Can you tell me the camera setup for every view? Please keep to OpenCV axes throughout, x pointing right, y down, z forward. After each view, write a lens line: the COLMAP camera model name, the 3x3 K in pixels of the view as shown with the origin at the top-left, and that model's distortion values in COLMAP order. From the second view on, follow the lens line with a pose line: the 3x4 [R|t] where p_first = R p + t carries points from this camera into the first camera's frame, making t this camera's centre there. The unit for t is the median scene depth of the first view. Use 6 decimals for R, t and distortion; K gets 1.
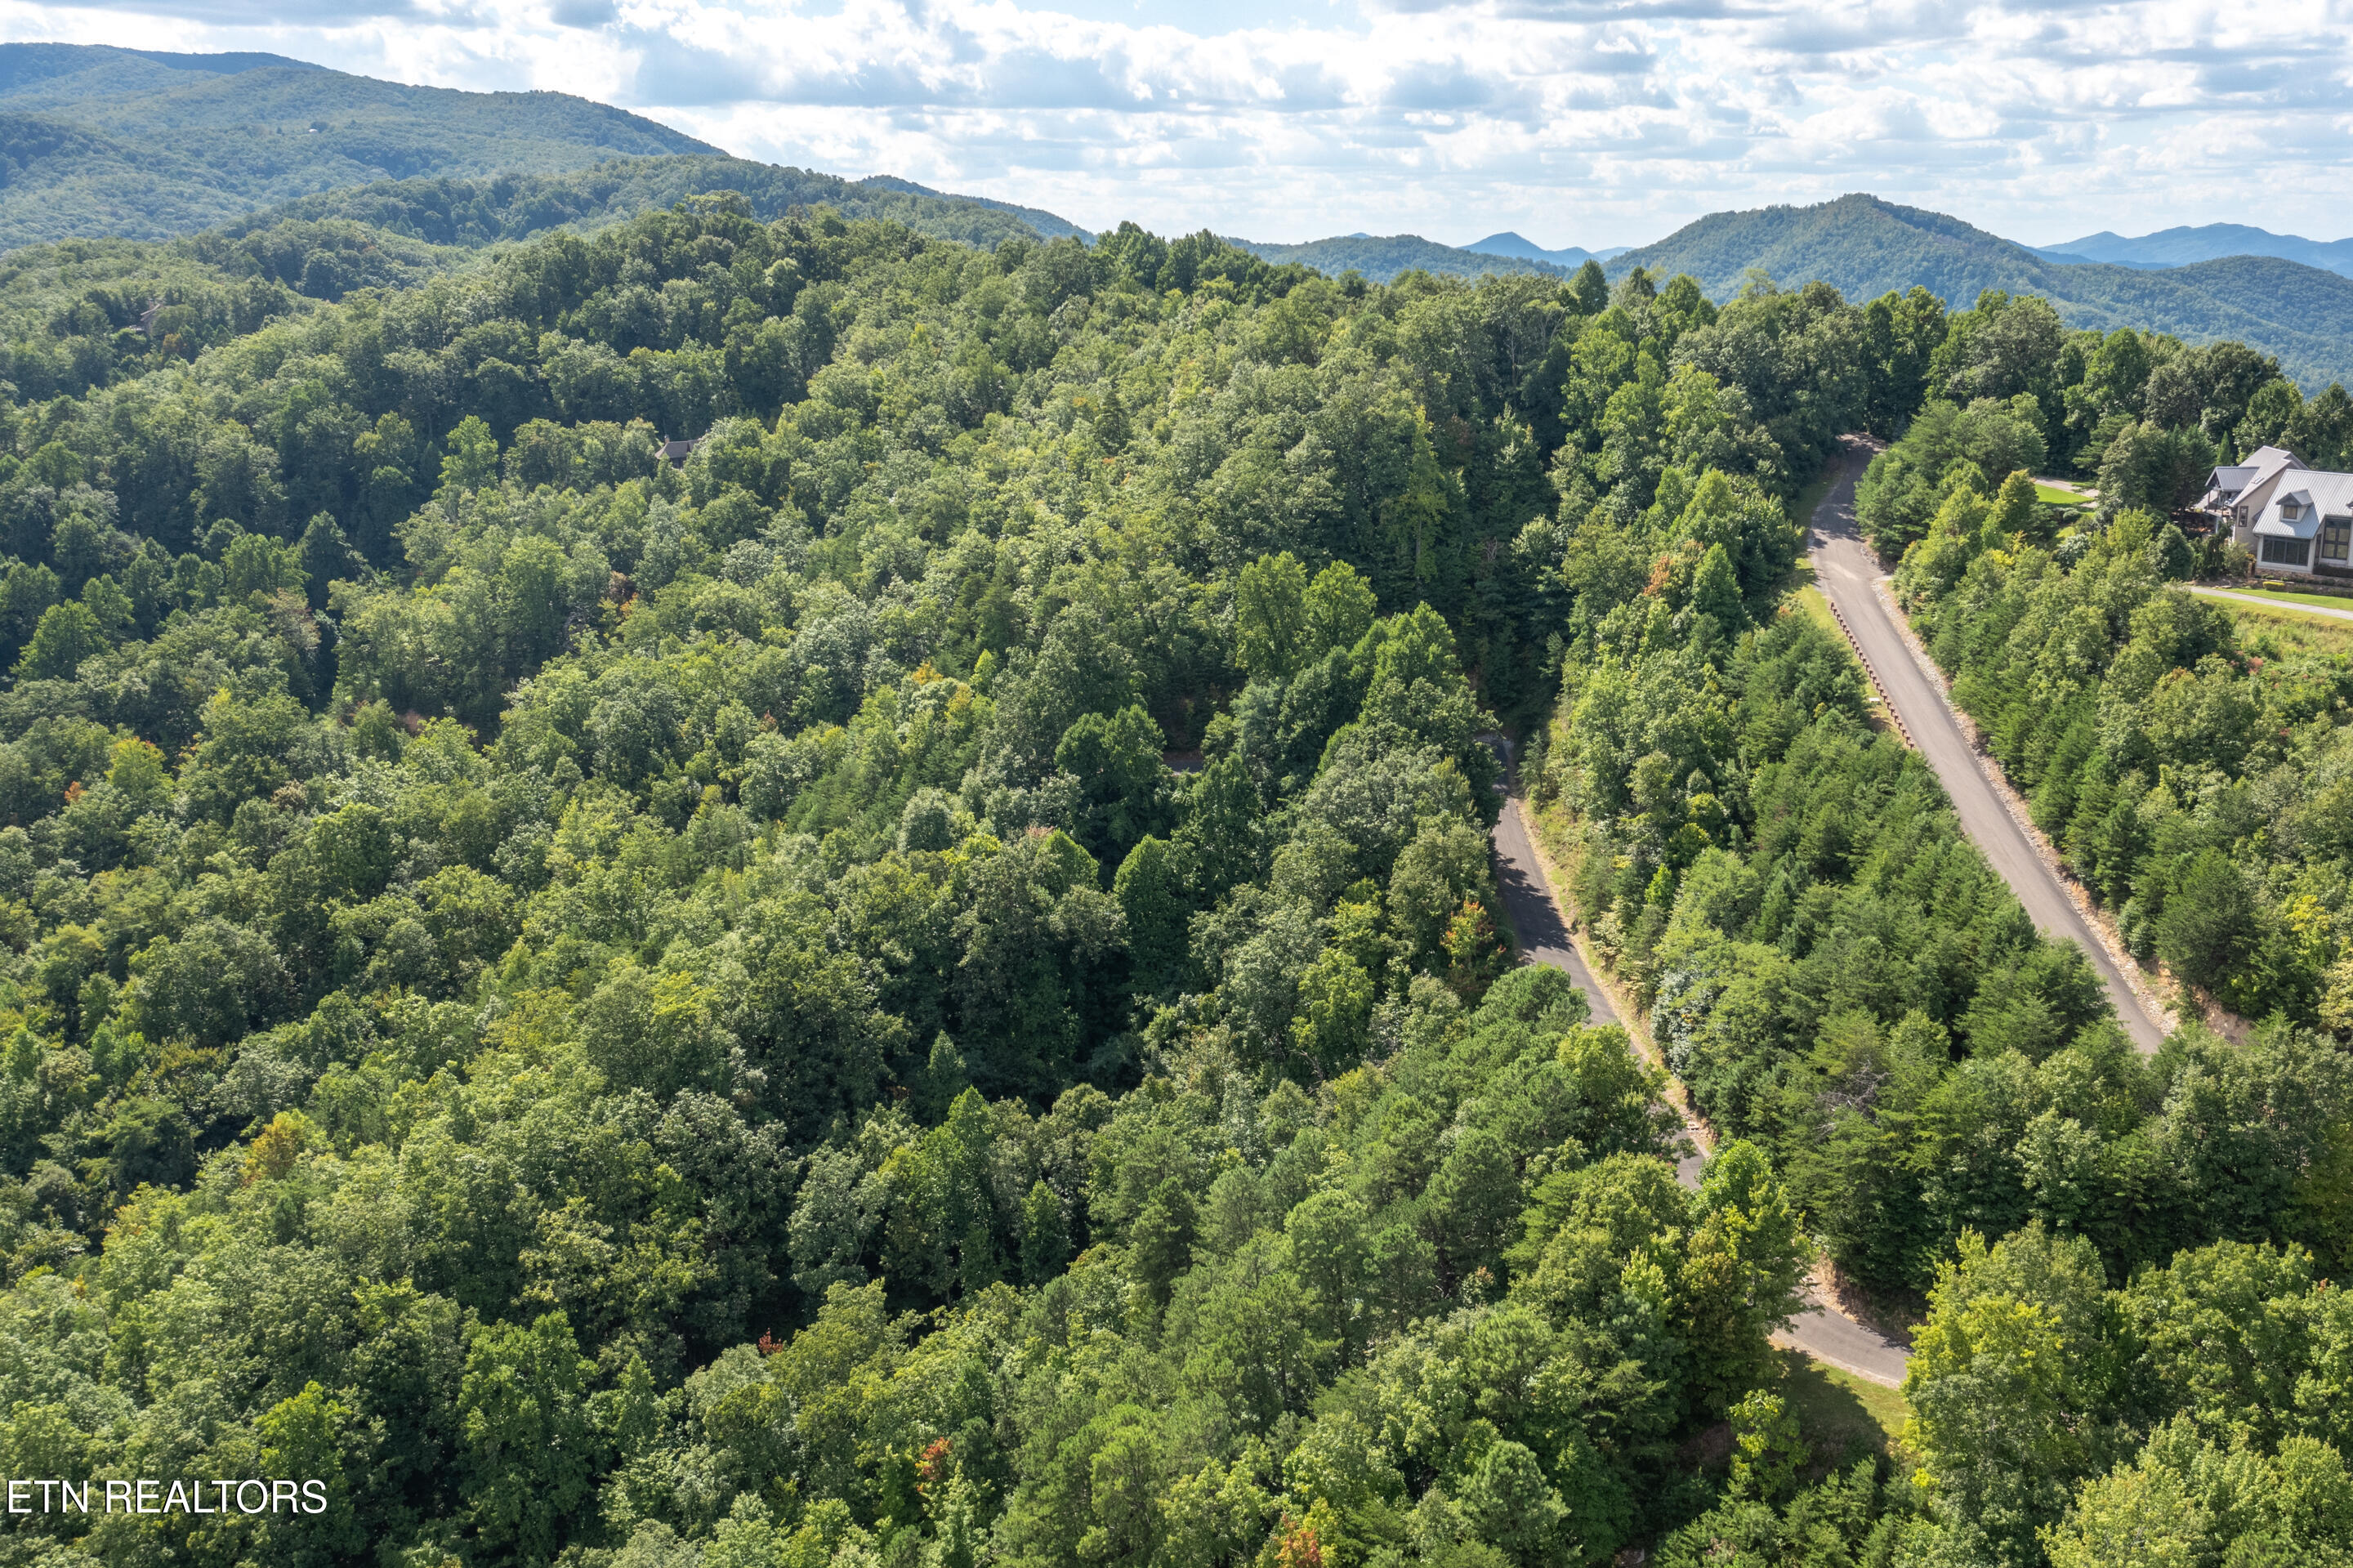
lens RADIAL K [[1878.6, 0, 1163.5], [0, 1878.6, 780.7], [0, 0, 1]] dist [-0.021998, 0.000704]
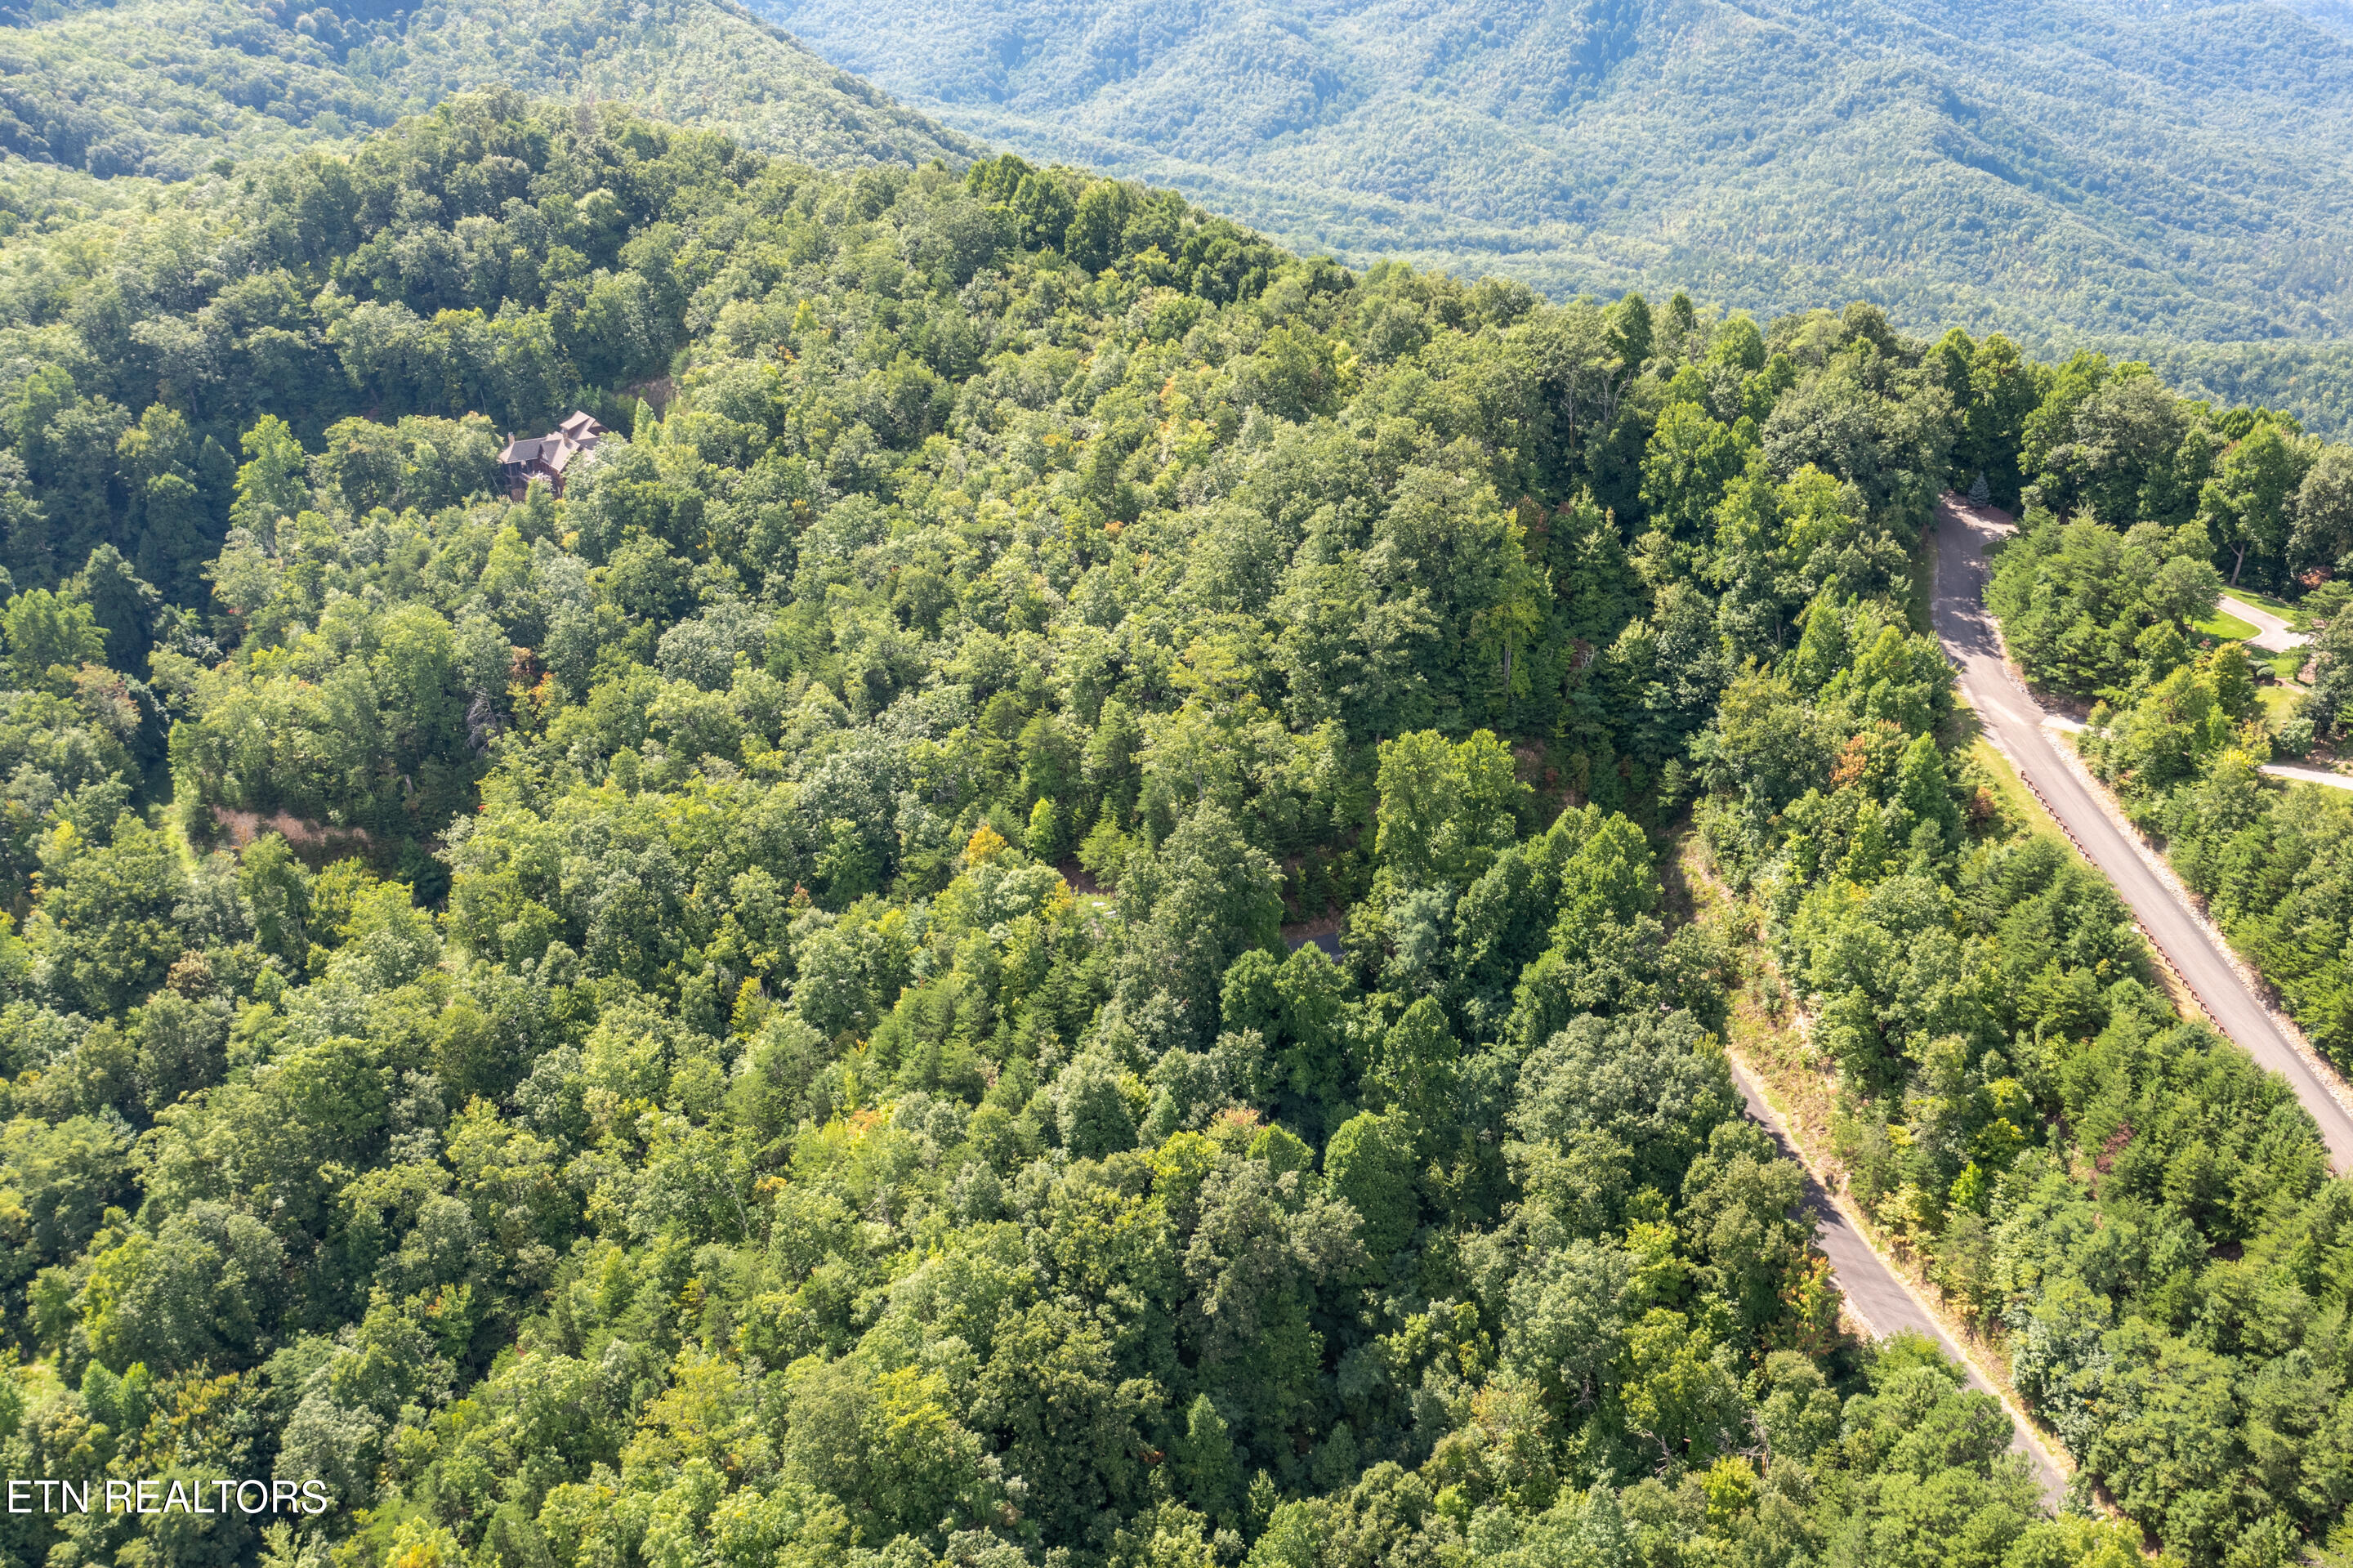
lens RADIAL K [[1948.3, 0, 1176.5], [0, 1948.3, 784.0], [0, 0, 1]] dist [-0.006541, -0.041932]
pose [[0.987605, -0.074045, 0.138398, -0.152040], [0.058450, 0.991813, 0.113541, -0.169718], [-0.145672, -0.104044, 0.983847, 0.072133]]
